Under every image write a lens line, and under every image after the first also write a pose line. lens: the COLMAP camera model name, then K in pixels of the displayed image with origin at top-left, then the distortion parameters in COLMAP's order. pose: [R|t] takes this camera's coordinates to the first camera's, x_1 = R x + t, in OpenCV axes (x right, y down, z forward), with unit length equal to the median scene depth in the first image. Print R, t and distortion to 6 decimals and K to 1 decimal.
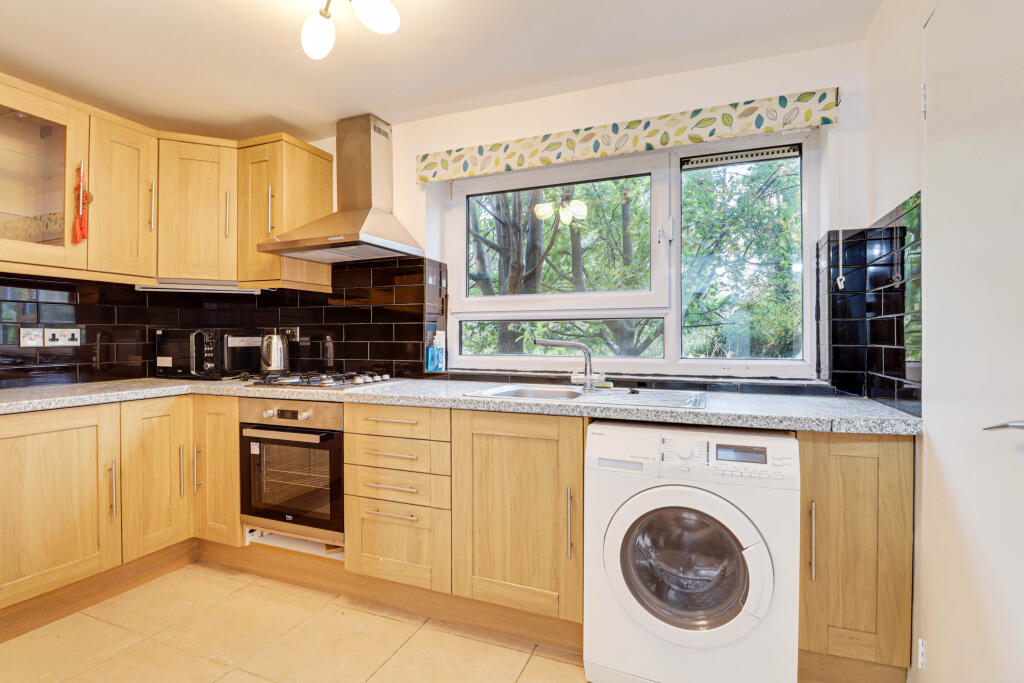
lens RADIAL K [[494.4, 0, 511.0], [0, 494.4, 336.2], [0, 0, 1]] dist [0.006784, -0.000507]
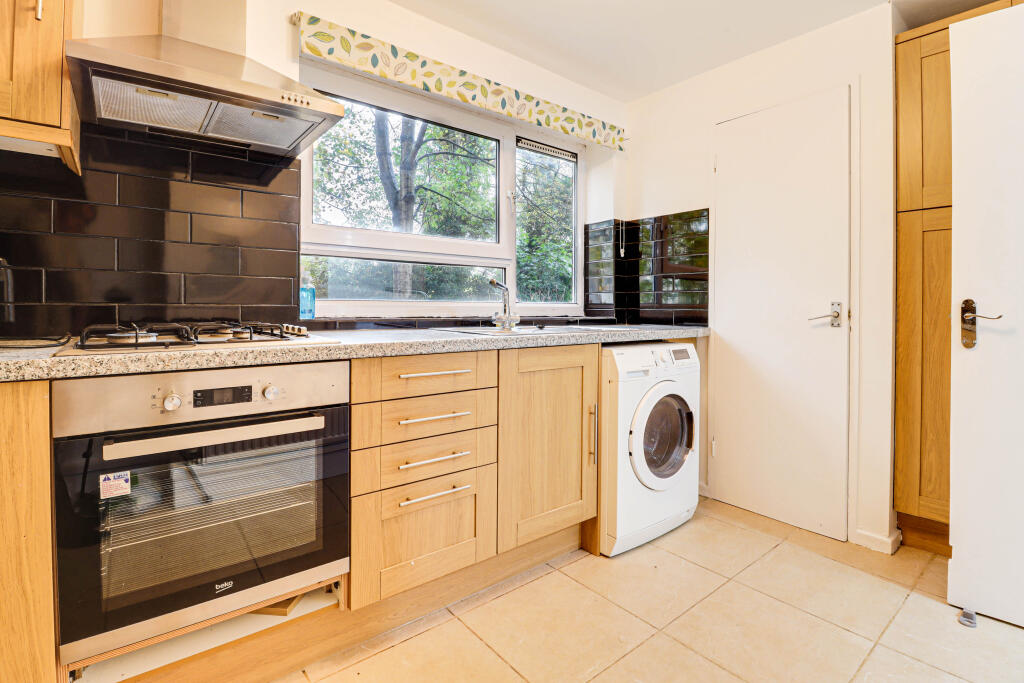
lens RADIAL K [[494.4, 0, 512.6], [0, 494.4, 310.9], [0, 0, 1]] dist [0.006784, -0.000507]
pose [[0.483922, -0.002851, 0.875107, -0.797007], [-0.005559, 0.999964, 0.006332, 0.062315], [-0.875094, -0.007929, 0.483889, 0.481482]]
